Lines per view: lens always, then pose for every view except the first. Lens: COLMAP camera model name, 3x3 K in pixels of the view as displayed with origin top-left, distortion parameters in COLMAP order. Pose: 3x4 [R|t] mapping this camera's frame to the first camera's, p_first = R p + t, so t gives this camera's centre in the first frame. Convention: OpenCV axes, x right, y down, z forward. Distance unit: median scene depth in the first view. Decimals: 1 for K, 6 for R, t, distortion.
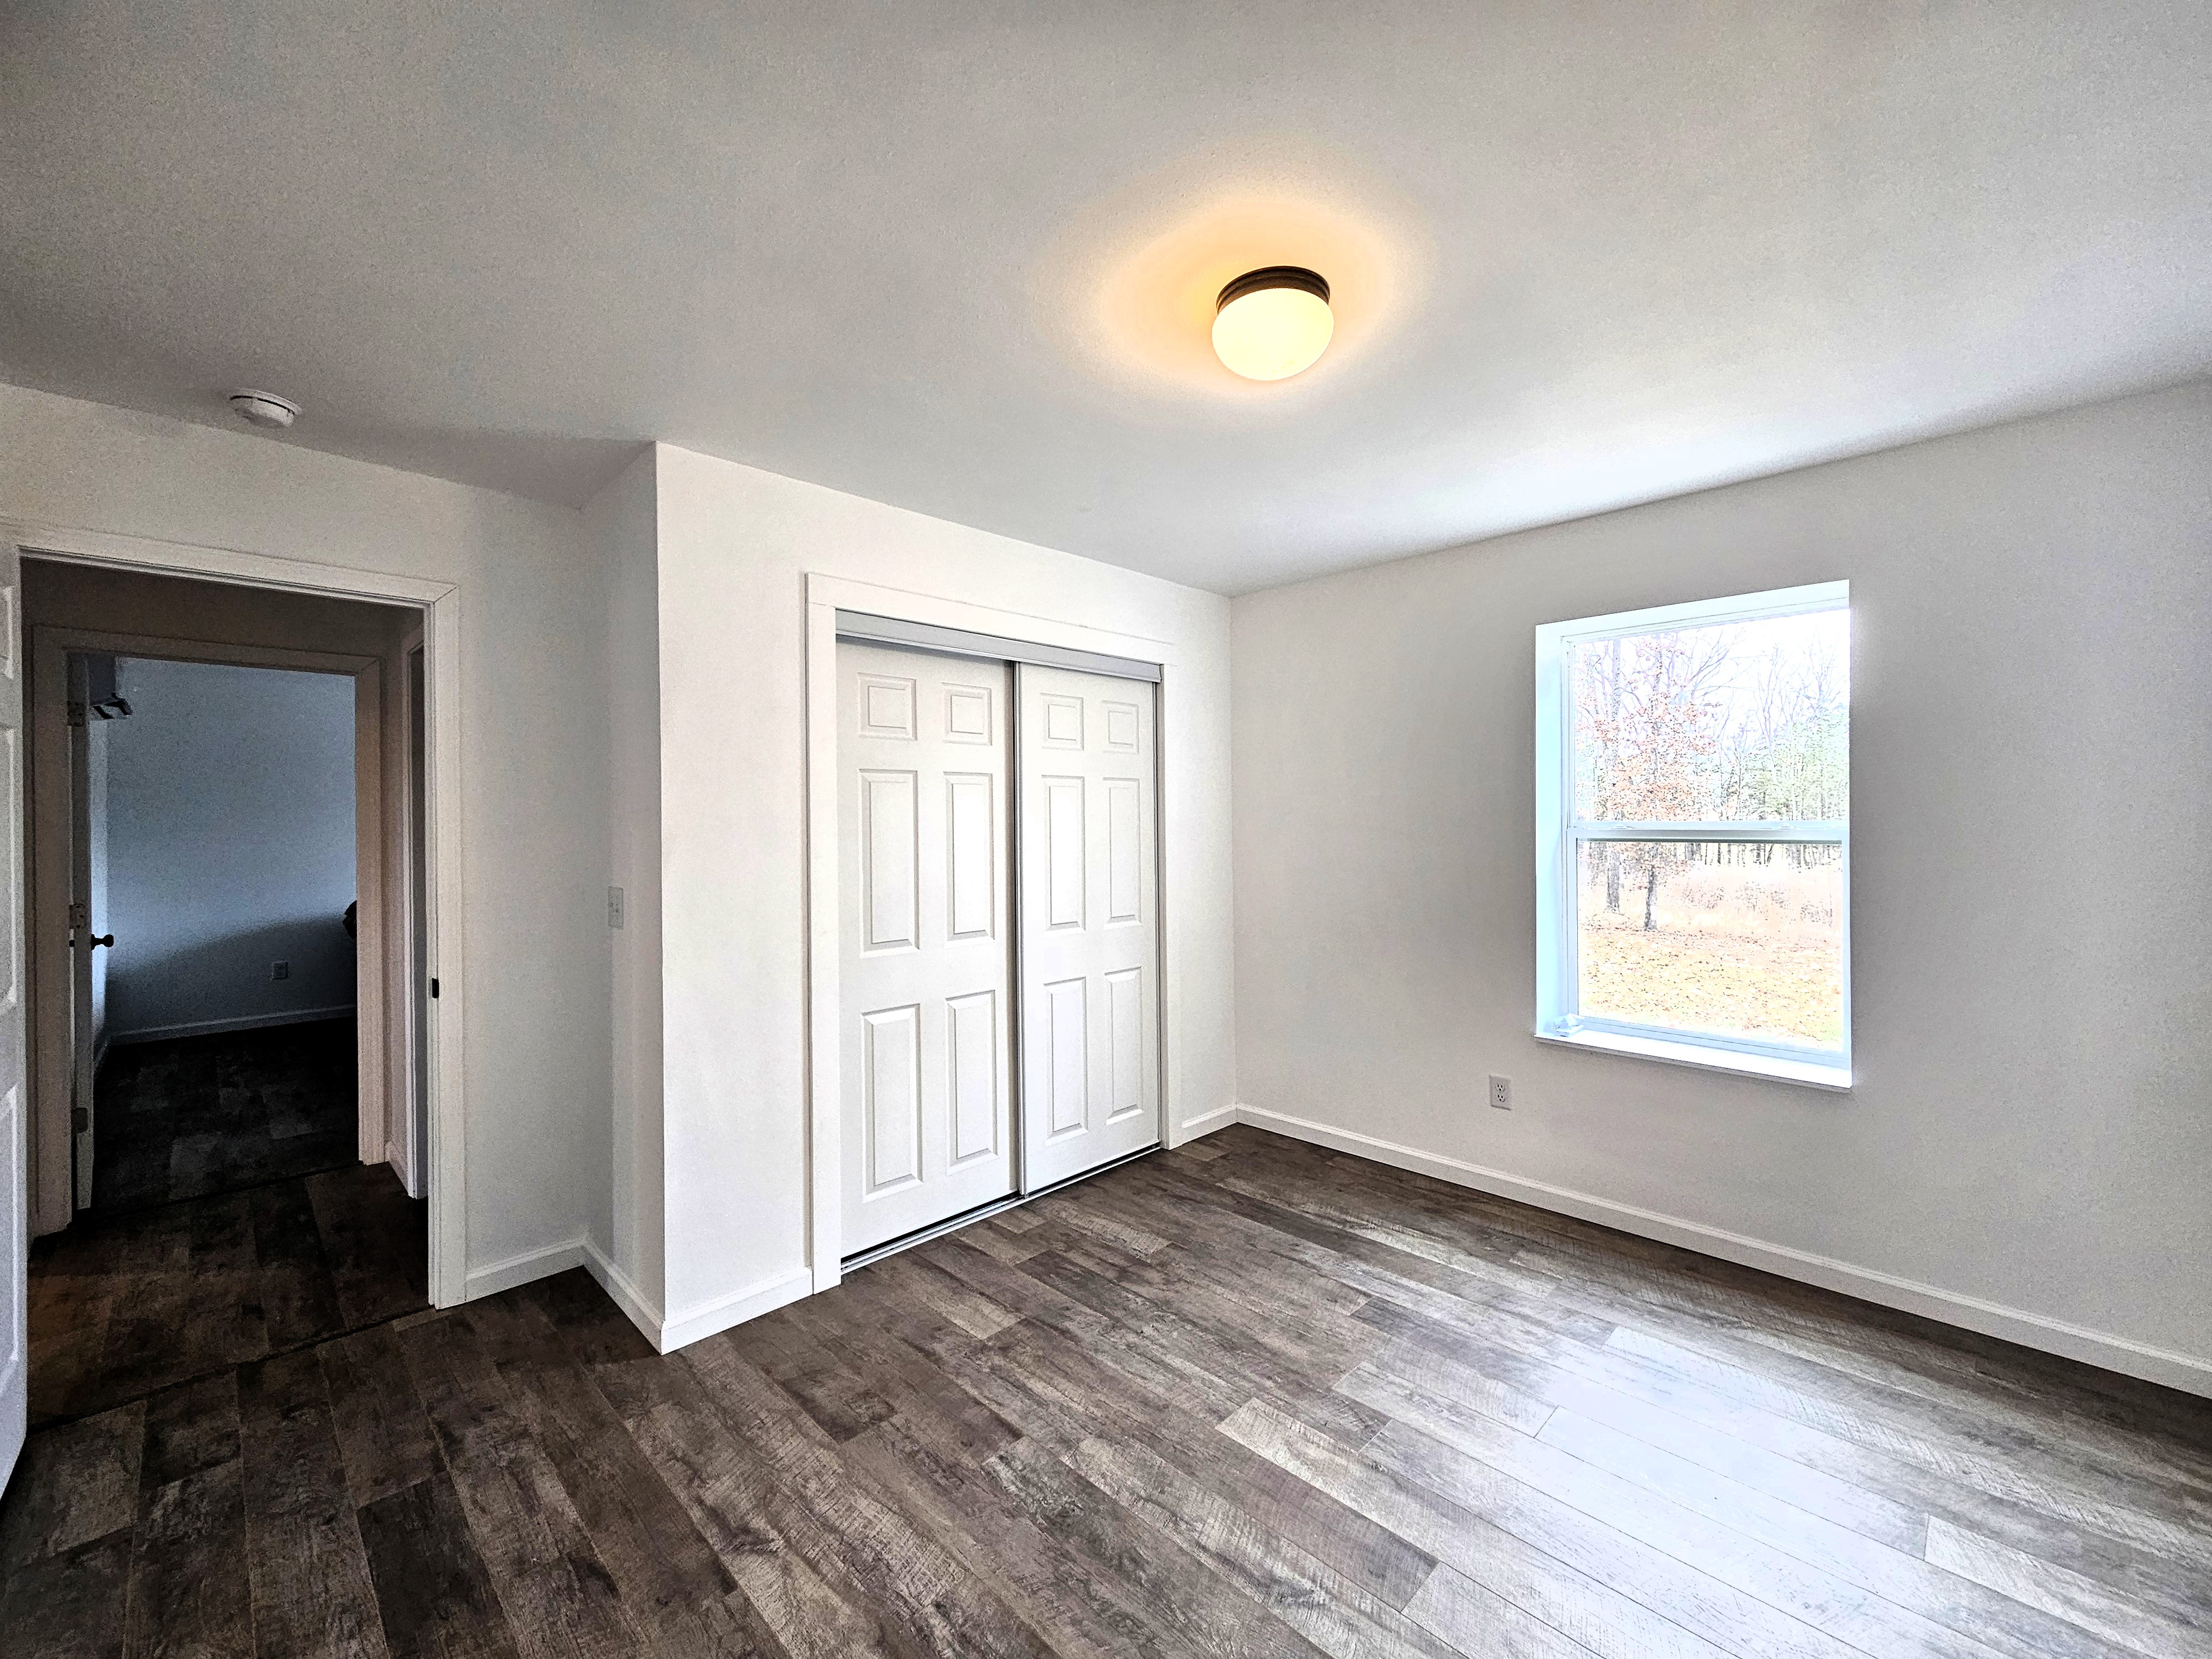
lens RADIAL K [[908.5, 0, 1117.3], [0, 908.5, 826.3], [0, 0, 1]] dist [-0.001049, 0.001071]
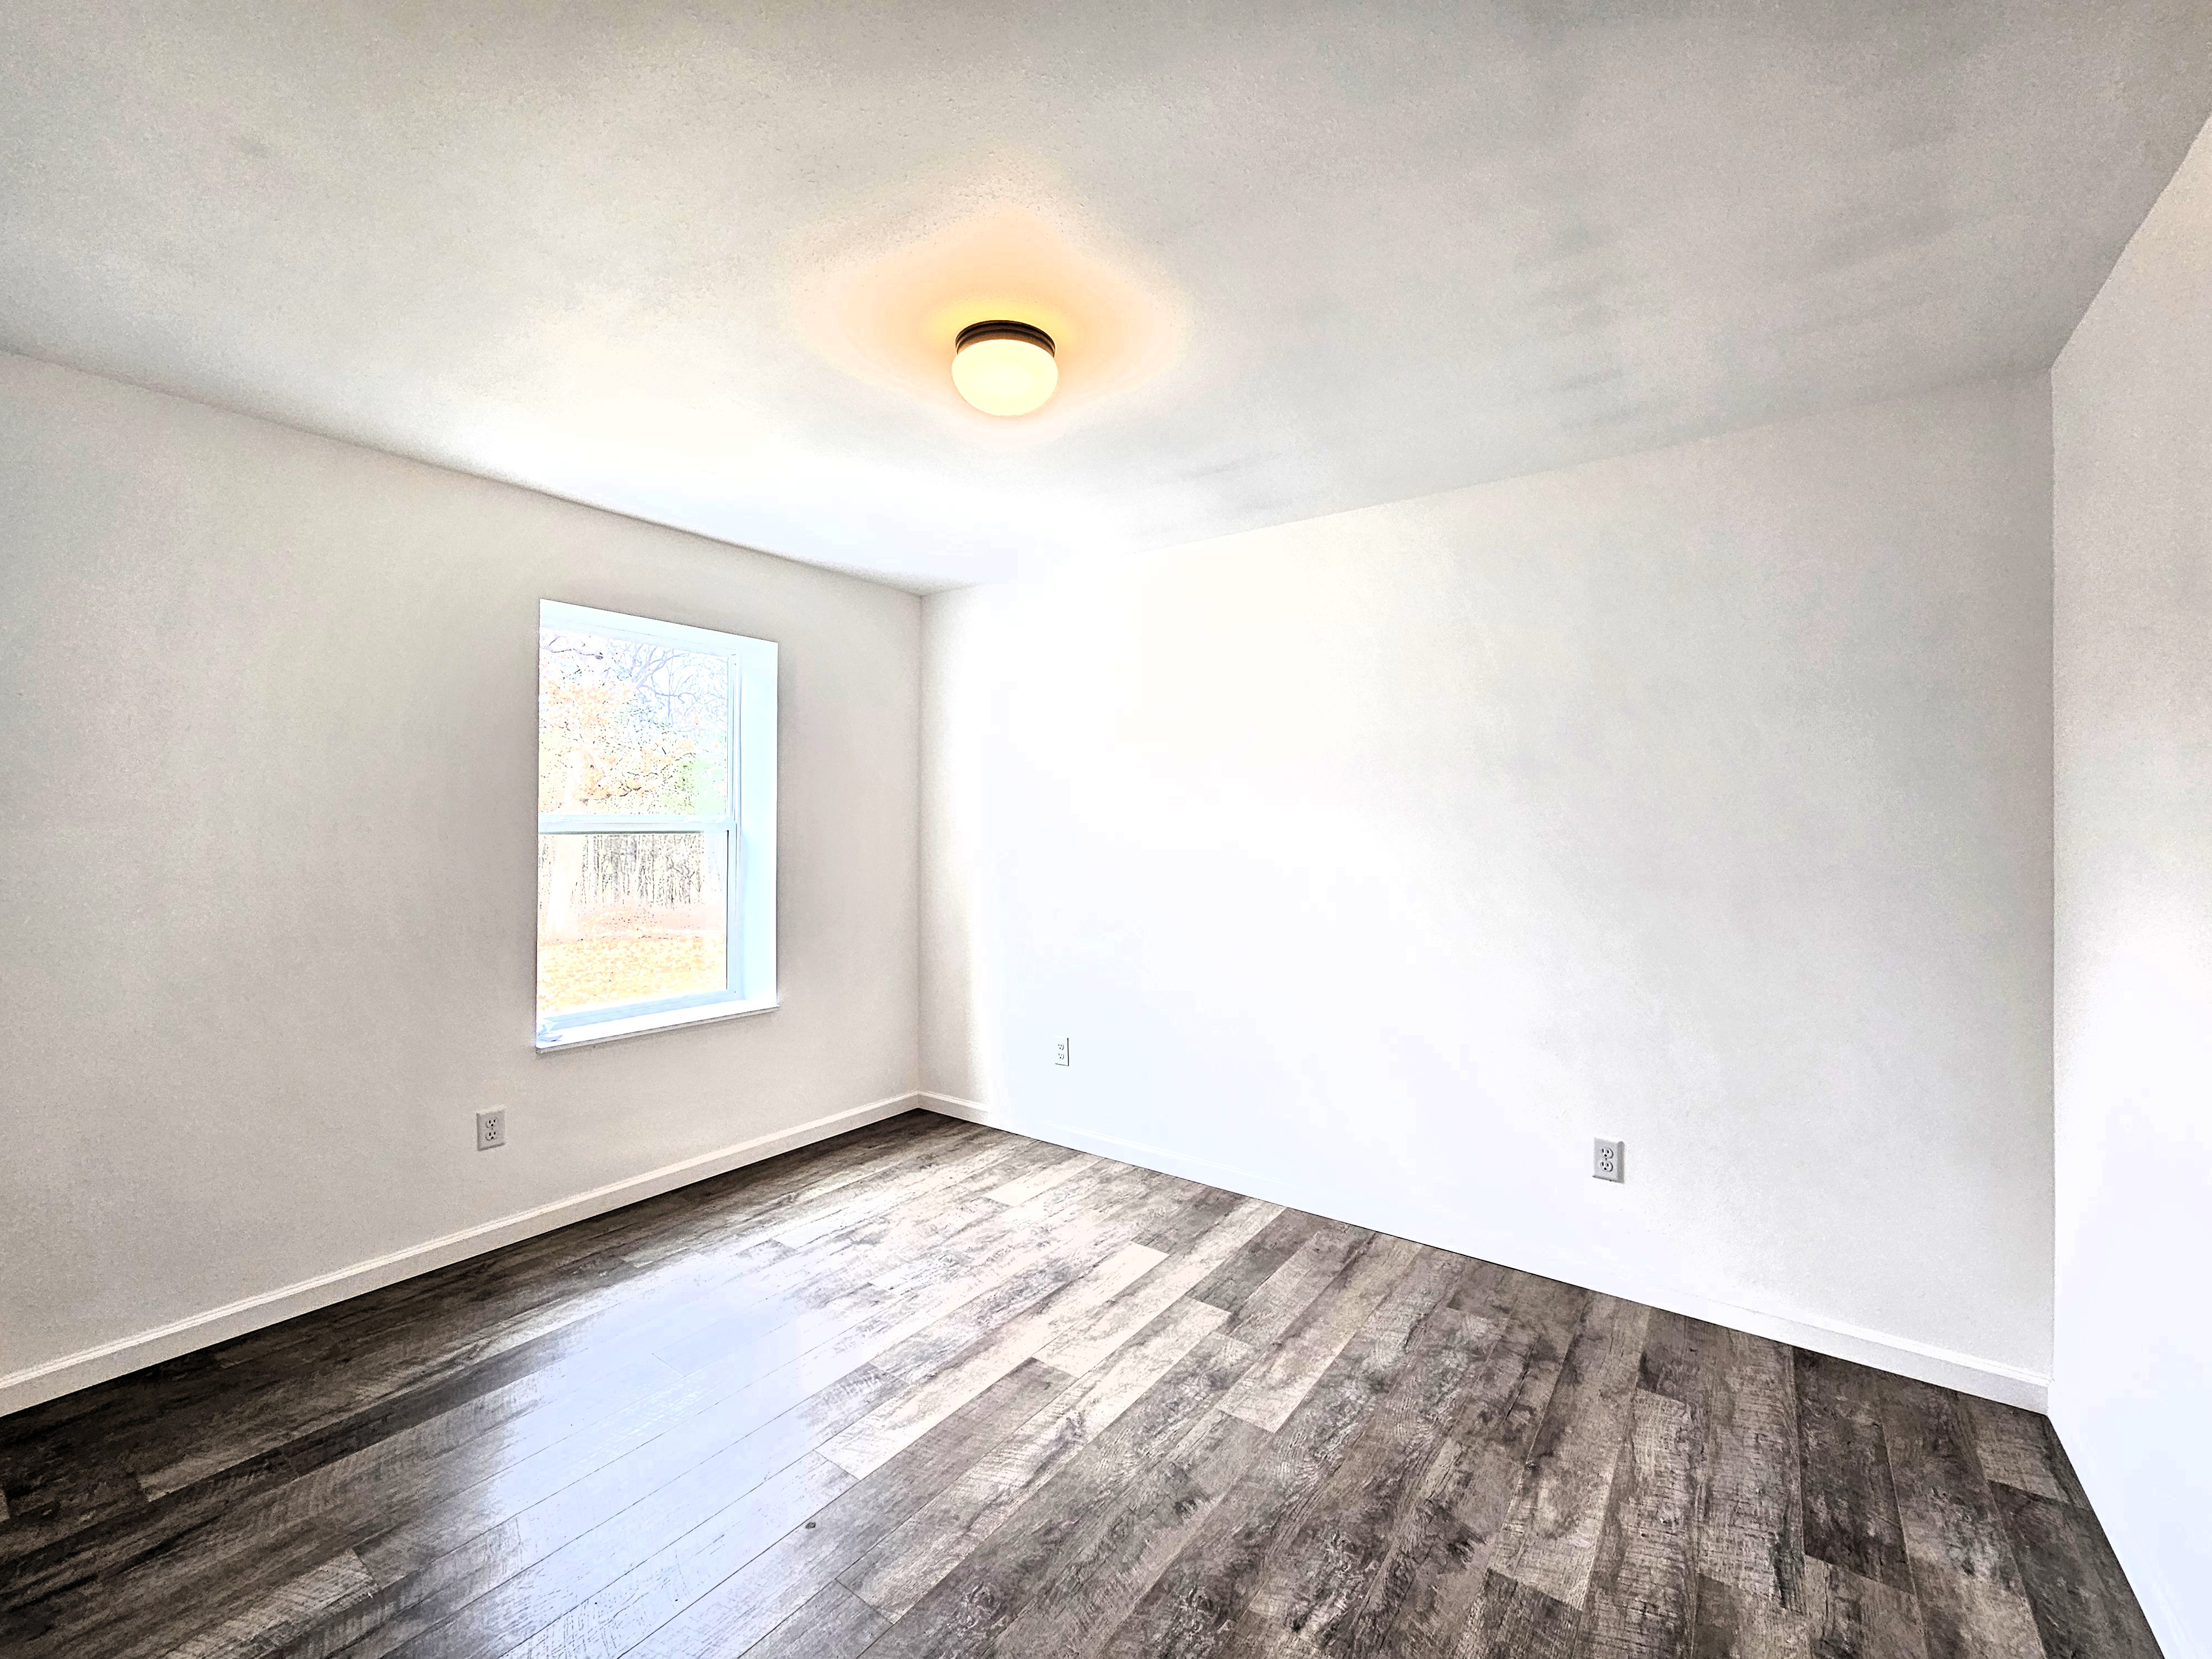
lens RADIAL K [[908.5, 0, 1103.5], [0, 908.5, 810.8], [0, 0, 1]] dist [-0.001049, 0.001071]
pose [[-0.146983, 0.016180, 0.989007, -0.660769], [0.005123, 0.999865, -0.015597, 0.012024], [-0.989126, 0.002774, -0.147047, 0.712039]]
